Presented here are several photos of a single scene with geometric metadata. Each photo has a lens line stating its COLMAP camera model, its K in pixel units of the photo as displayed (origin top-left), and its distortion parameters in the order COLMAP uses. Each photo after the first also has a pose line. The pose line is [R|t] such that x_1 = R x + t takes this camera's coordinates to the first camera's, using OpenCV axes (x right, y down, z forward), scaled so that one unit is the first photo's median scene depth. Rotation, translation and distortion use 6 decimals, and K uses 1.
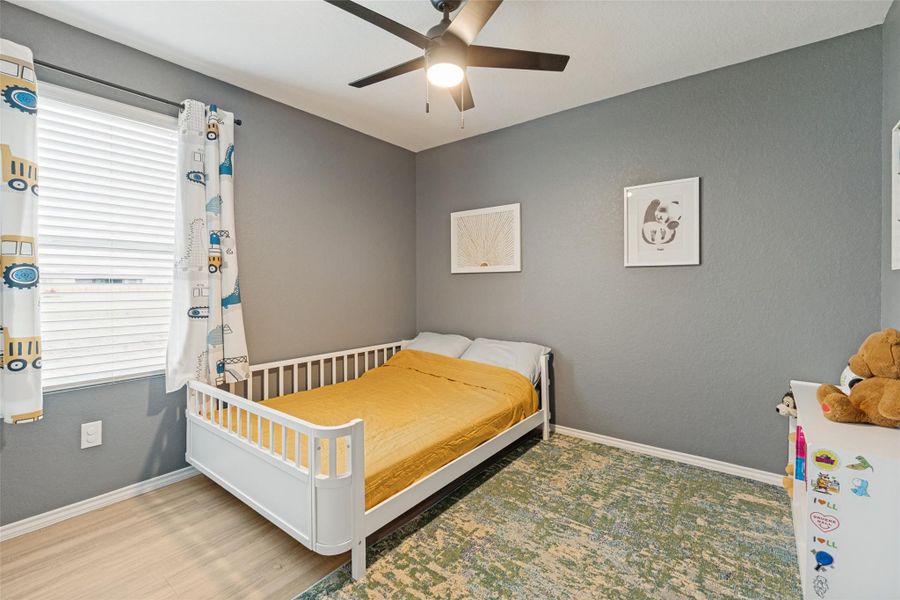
lens RADIAL K [[397.8, 0, 449.8], [0, 397.8, 294.3], [0, 0, 1]] dist [0.001342, 0.000374]
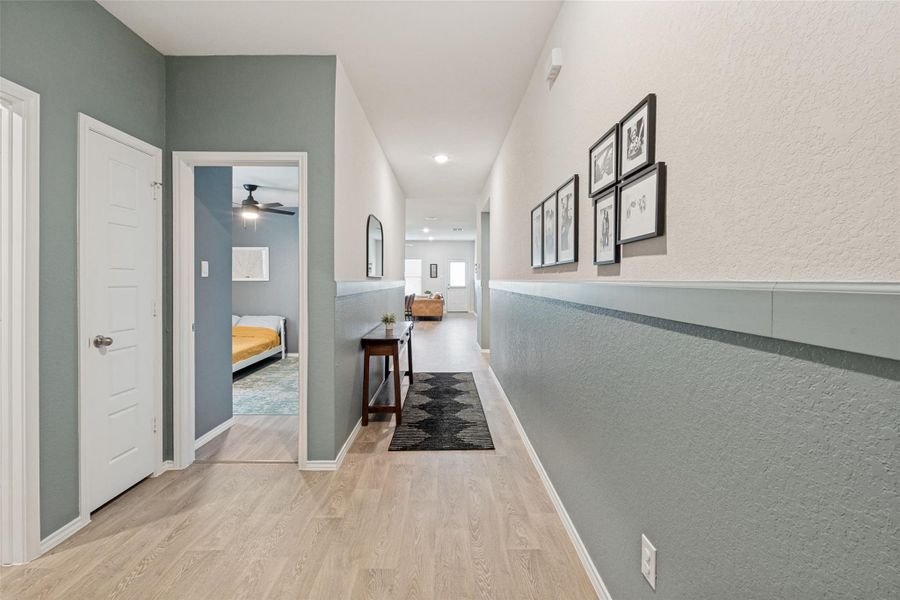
lens RADIAL K [[397.8, 0, 449.4], [0, 397.8, 290.8], [0, 0, 1]] dist [0.001342, 0.000374]
pose [[0.779965, -0.002750, 0.625817, -0.410245], [0.001318, 0.999995, 0.002752, -0.013864], [-0.625822, -0.001322, 0.779965, -1.265372]]
